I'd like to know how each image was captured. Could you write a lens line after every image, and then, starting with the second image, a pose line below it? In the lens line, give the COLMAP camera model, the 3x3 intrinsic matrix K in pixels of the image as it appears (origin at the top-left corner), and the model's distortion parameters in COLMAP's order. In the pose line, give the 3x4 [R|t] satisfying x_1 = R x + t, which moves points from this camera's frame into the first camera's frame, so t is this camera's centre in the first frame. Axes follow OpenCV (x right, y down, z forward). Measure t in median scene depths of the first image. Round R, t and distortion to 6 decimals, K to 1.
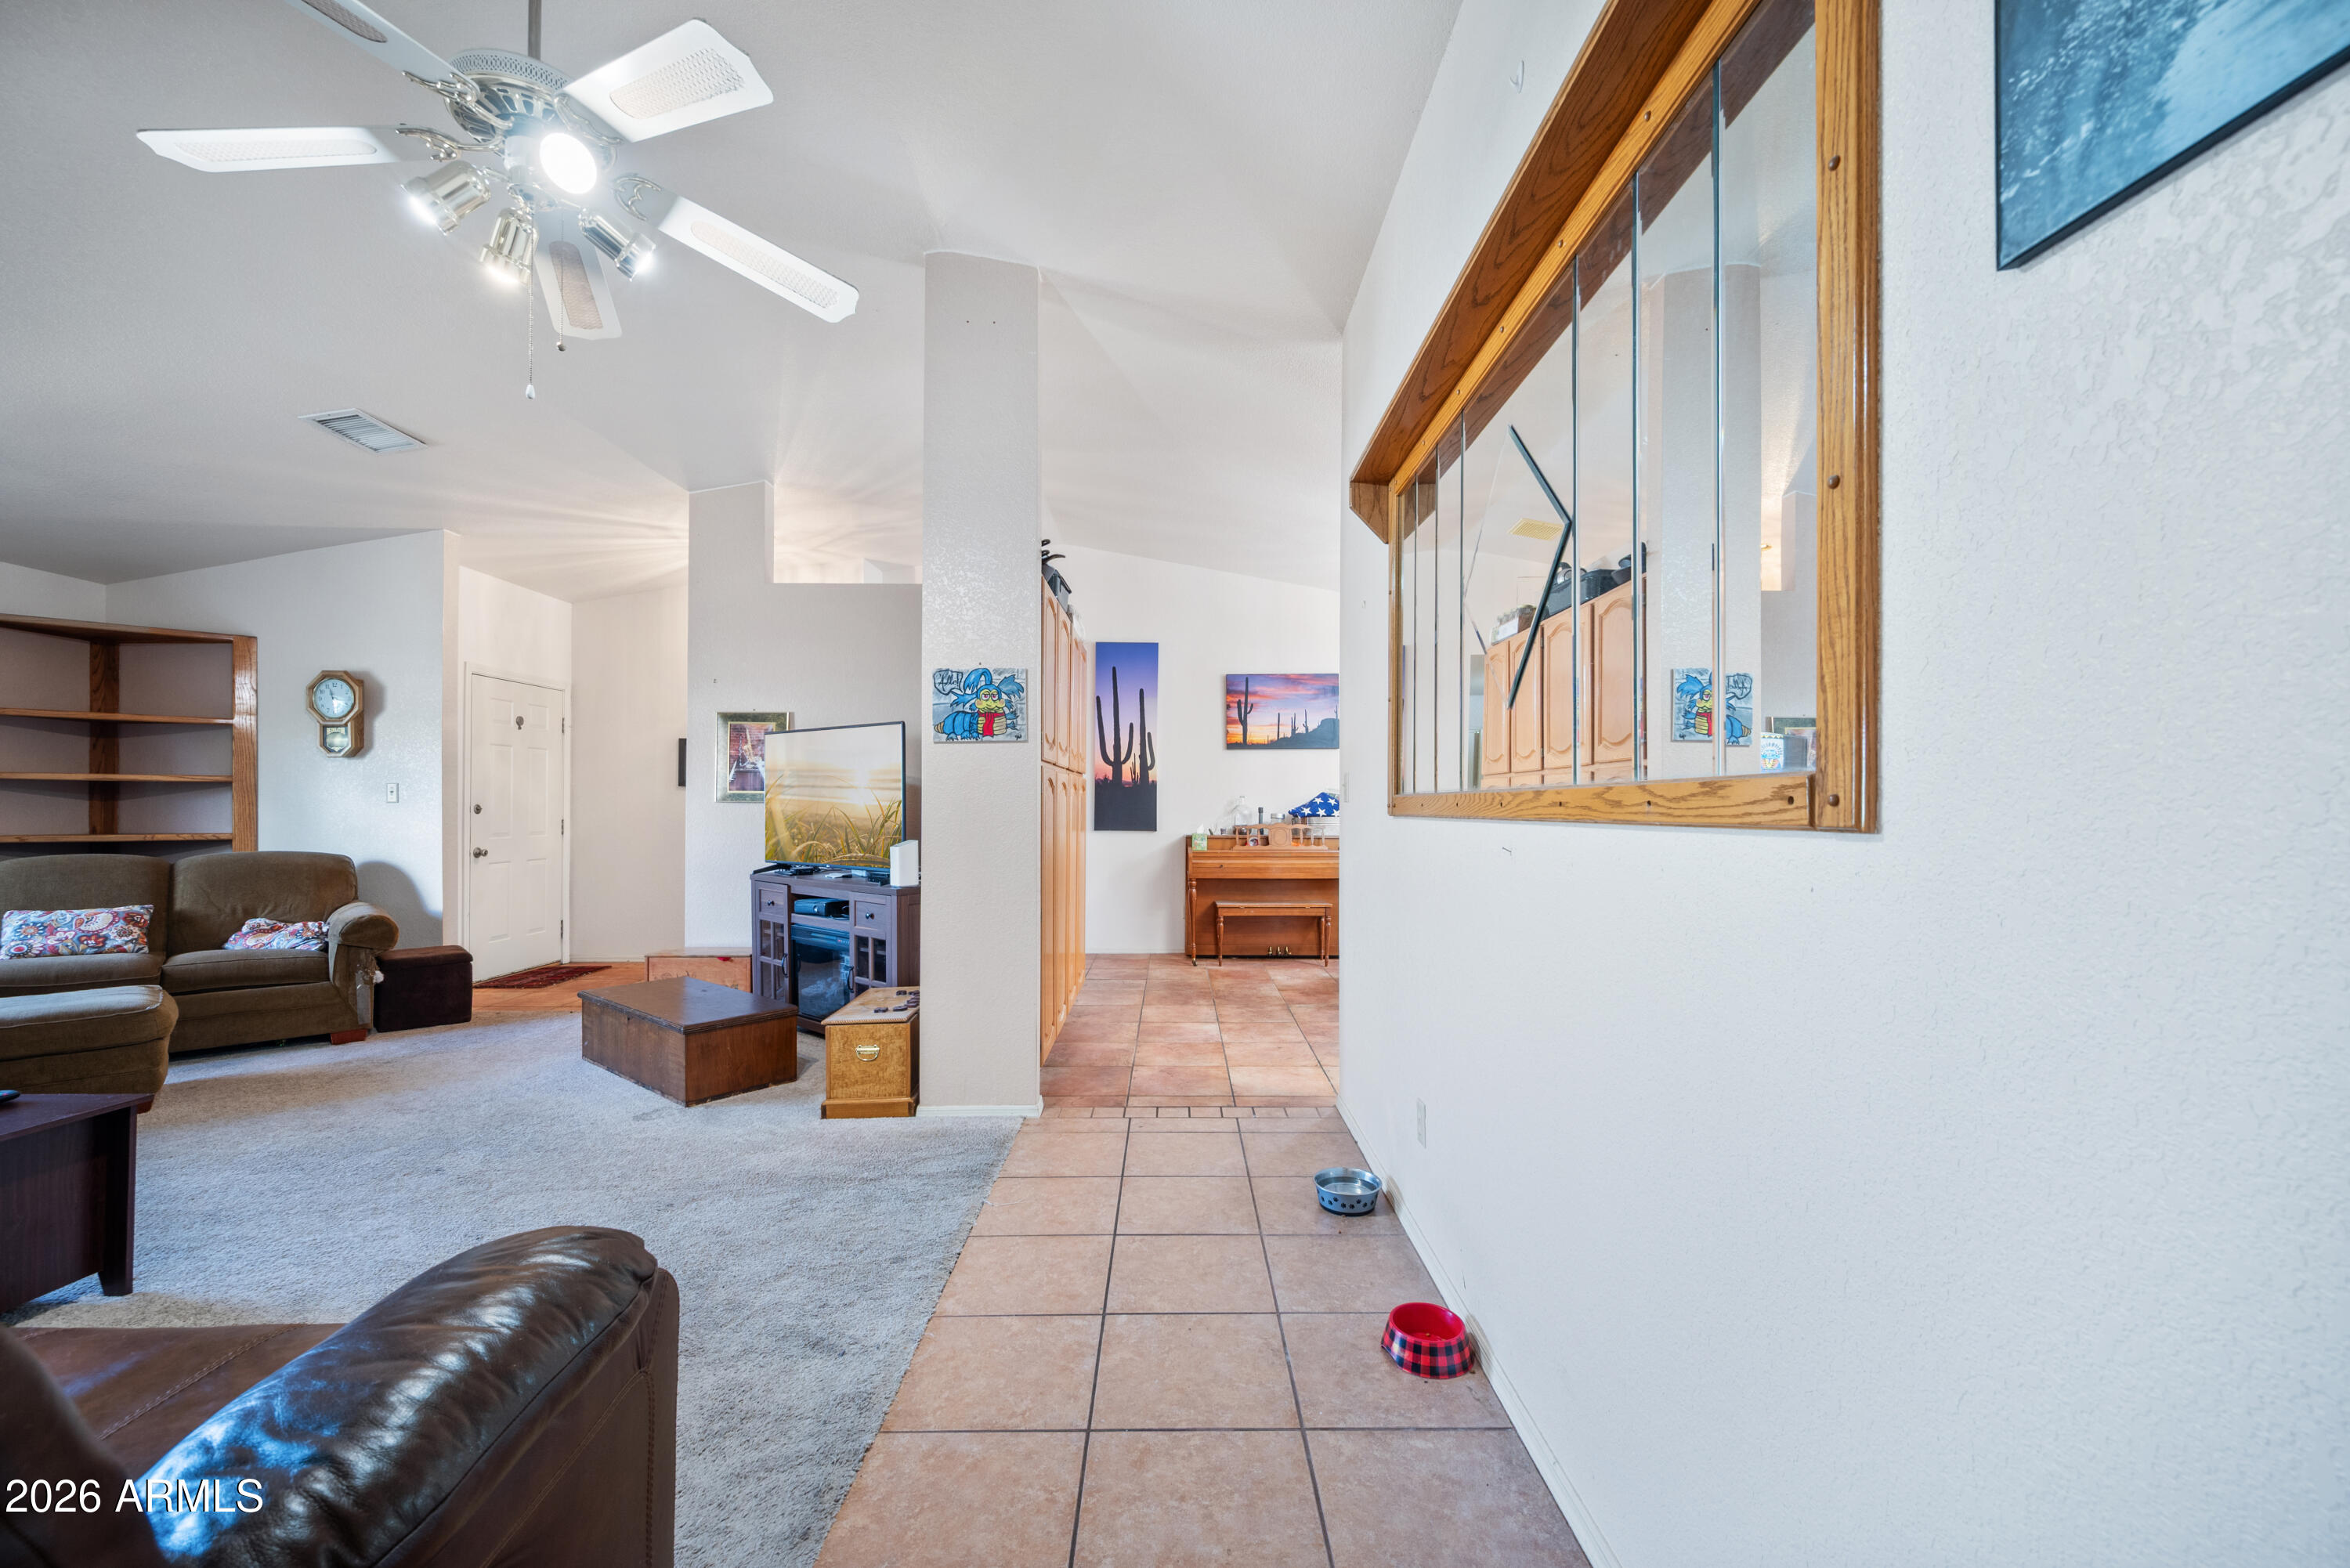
lens RADIAL K [[957.2, 0, 1172.9], [0, 957.2, 795.0], [0, 0, 1]] dist [-0.001012, -0.000289]
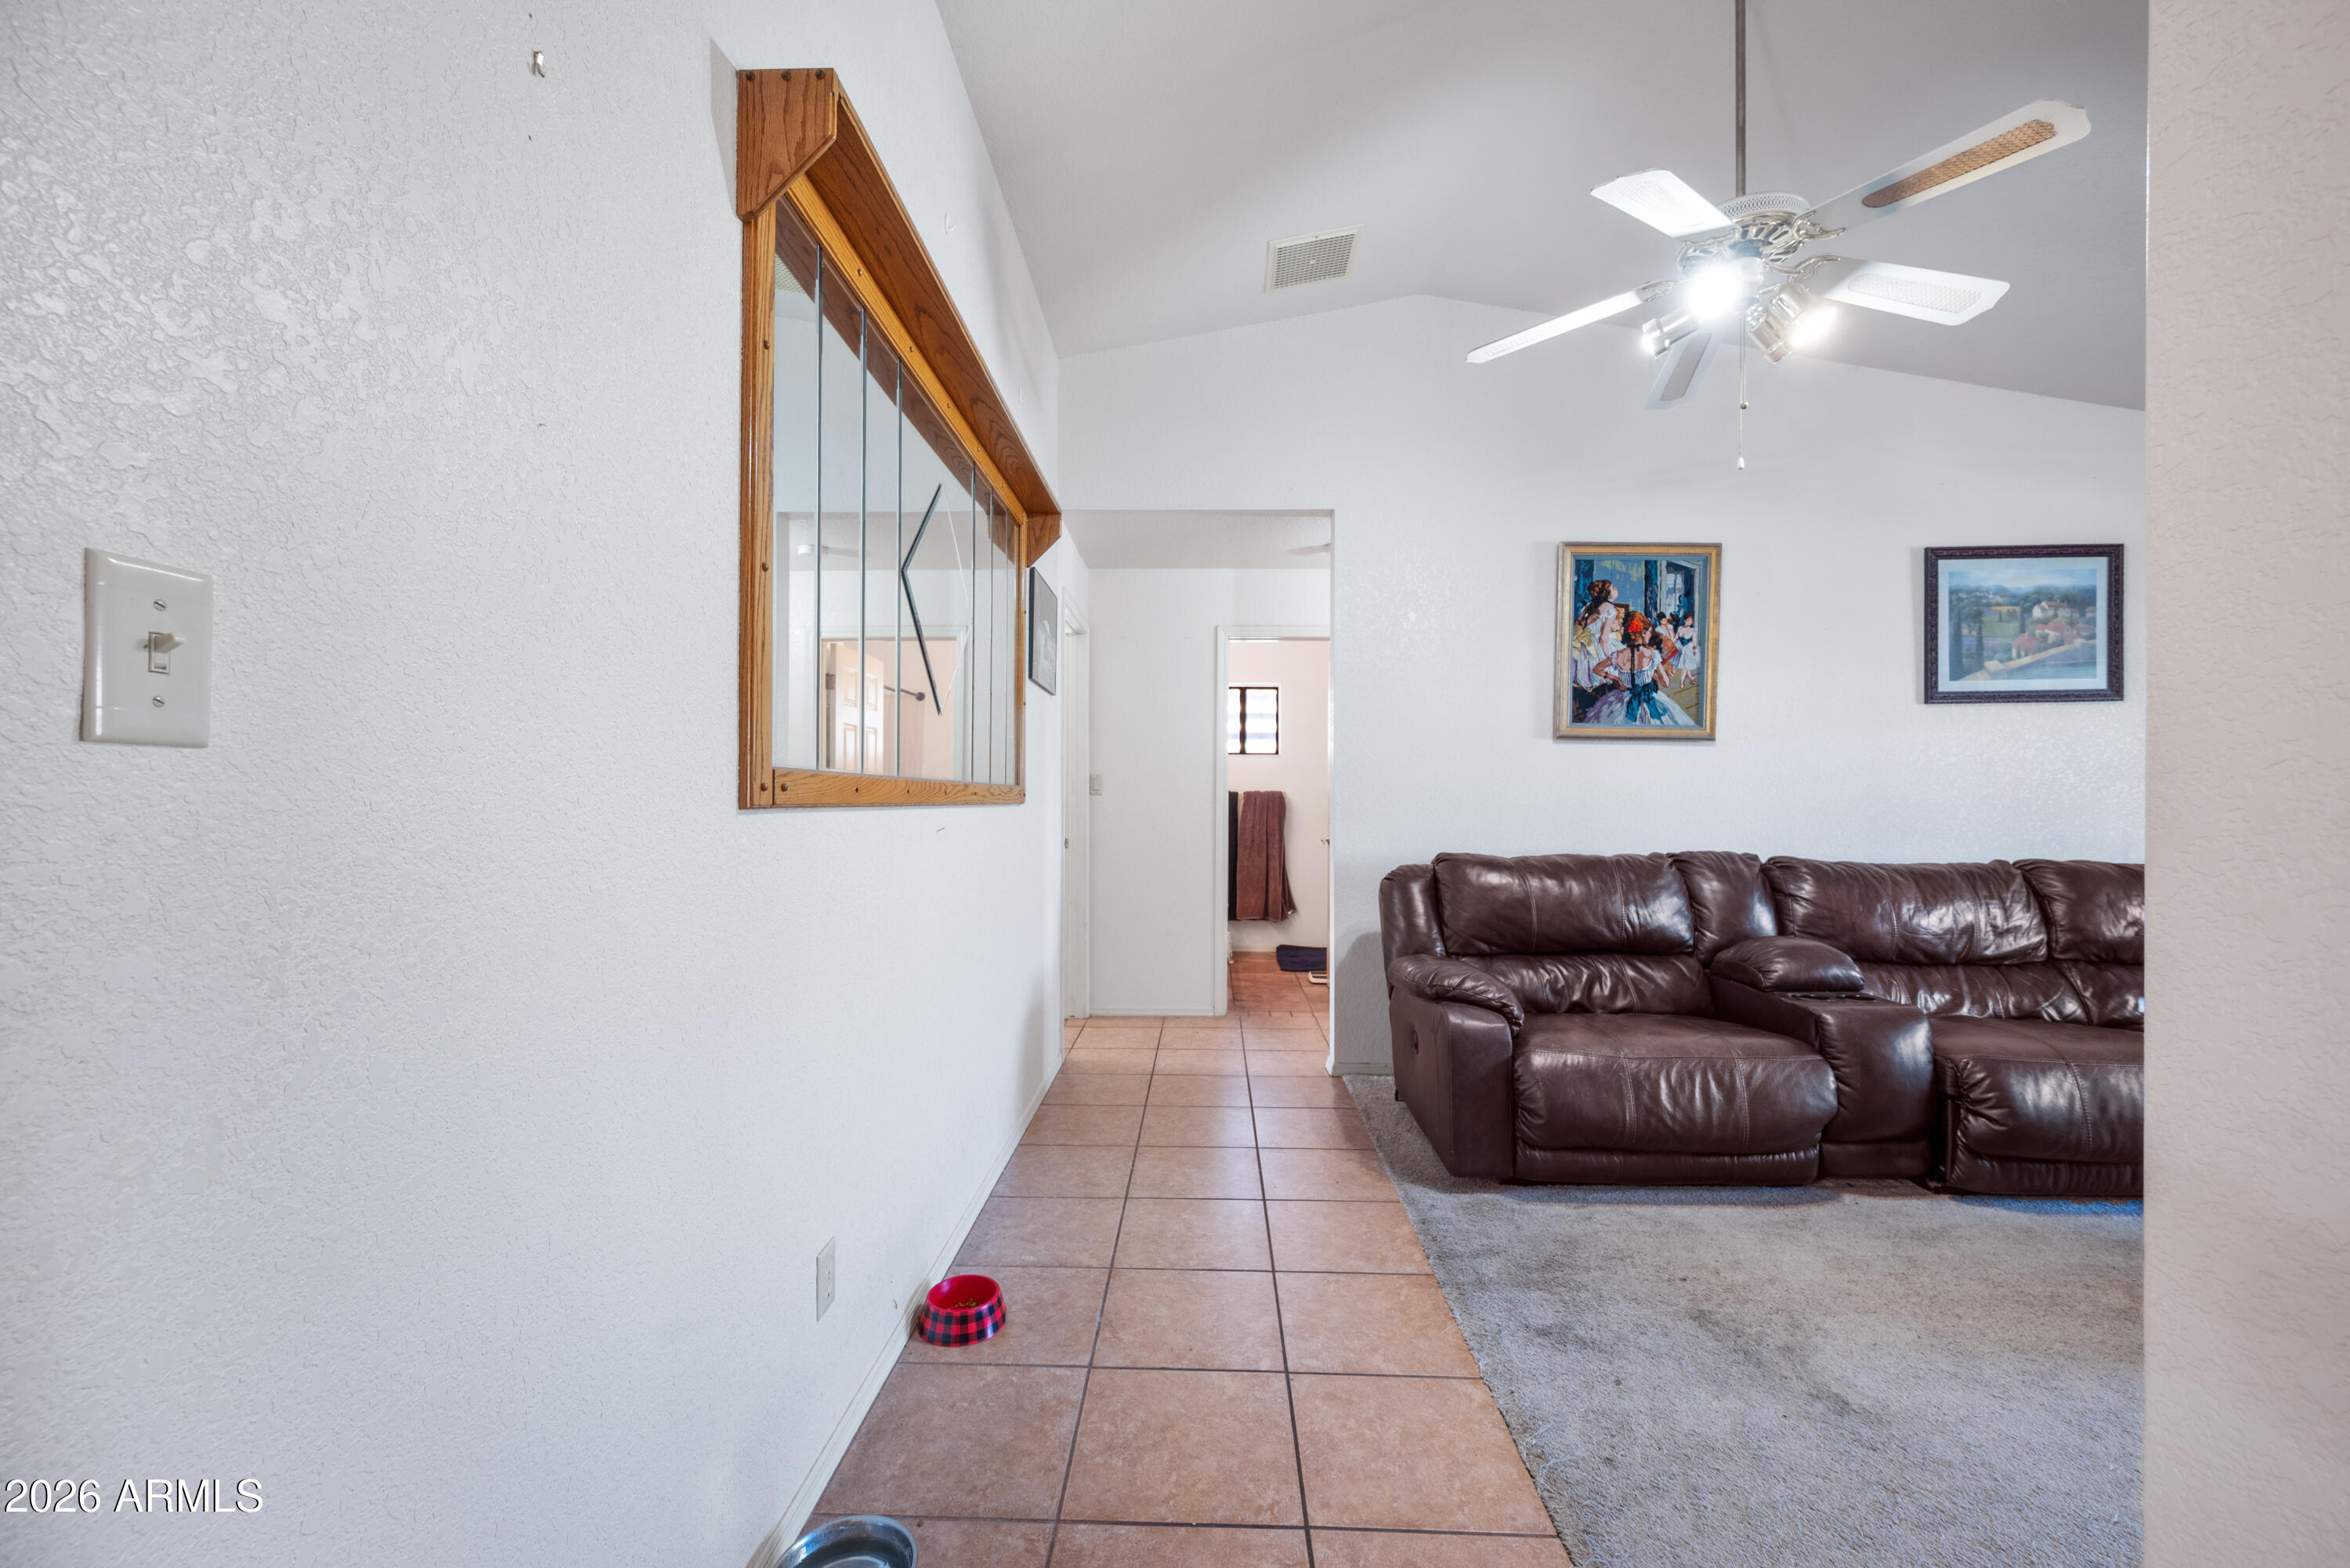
lens RADIAL K [[957.2, 0, 1159.7], [0, 957.2, 787.0], [0, 0, 1]] dist [-0.001012, -0.000289]
pose [[-0.998146, -0.007550, 0.060388, -0.004966], [-0.009088, 0.999640, -0.025234, 0.029568], [-0.060176, -0.025736, -0.997856, 2.069301]]
